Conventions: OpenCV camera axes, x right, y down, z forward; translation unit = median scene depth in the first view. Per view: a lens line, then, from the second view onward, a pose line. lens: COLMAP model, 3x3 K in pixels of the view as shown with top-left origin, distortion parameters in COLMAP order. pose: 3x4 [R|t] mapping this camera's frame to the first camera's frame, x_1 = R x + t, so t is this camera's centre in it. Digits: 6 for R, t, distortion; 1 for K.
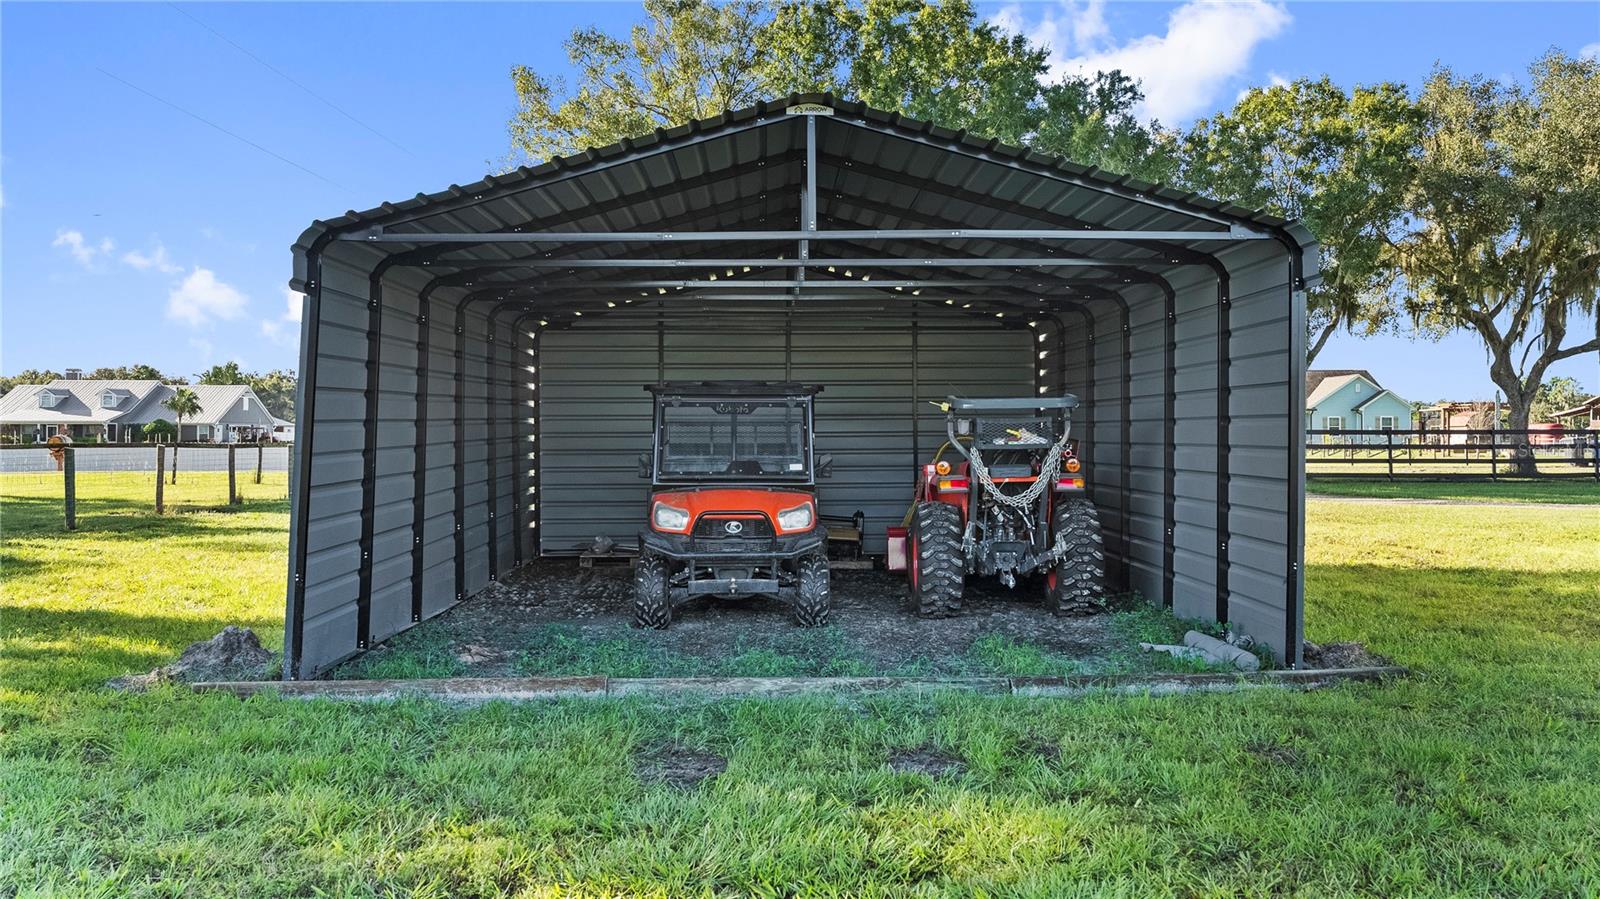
lens RADIAL K [[1387.5, 0, 779.9], [0, 1387.5, 414.5], [0, 0, 1]] dist [0.000125, 0.002358]
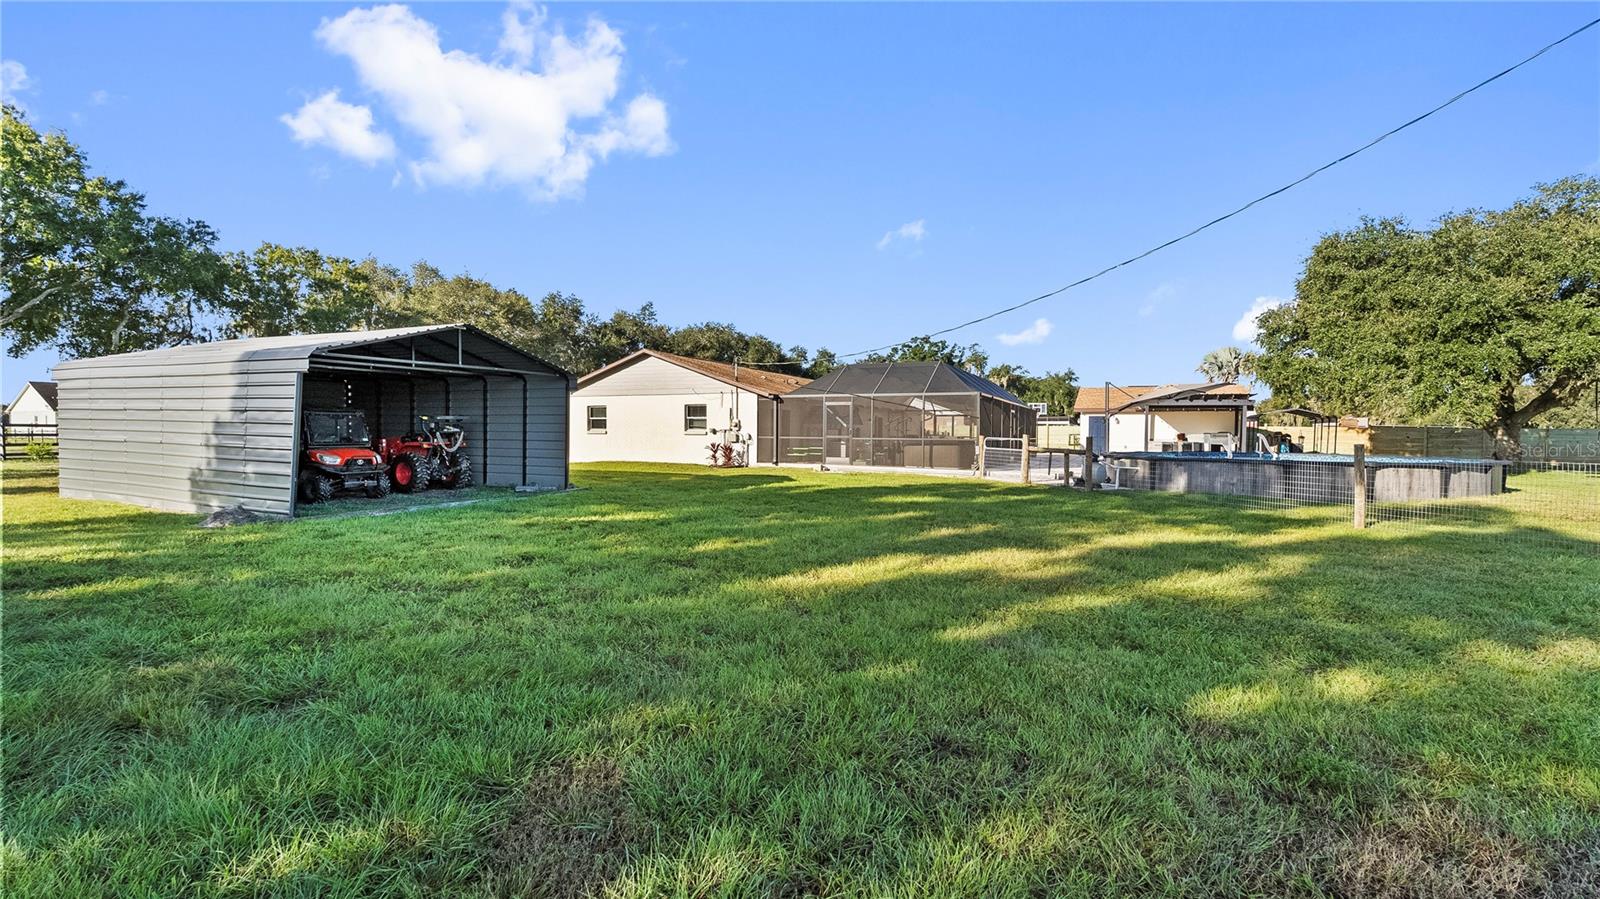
lens RADIAL K [[683.0, 0, 796.0], [0, 683.0, 445.1], [0, 0, 1]] dist [-0.000638, 0.000093]
pose [[0.465133, -0.012460, 0.885153, -0.753763], [-0.019260, 0.999522, 0.024191, 0.001335], [-0.885031, -0.028300, 0.464670, -0.322753]]
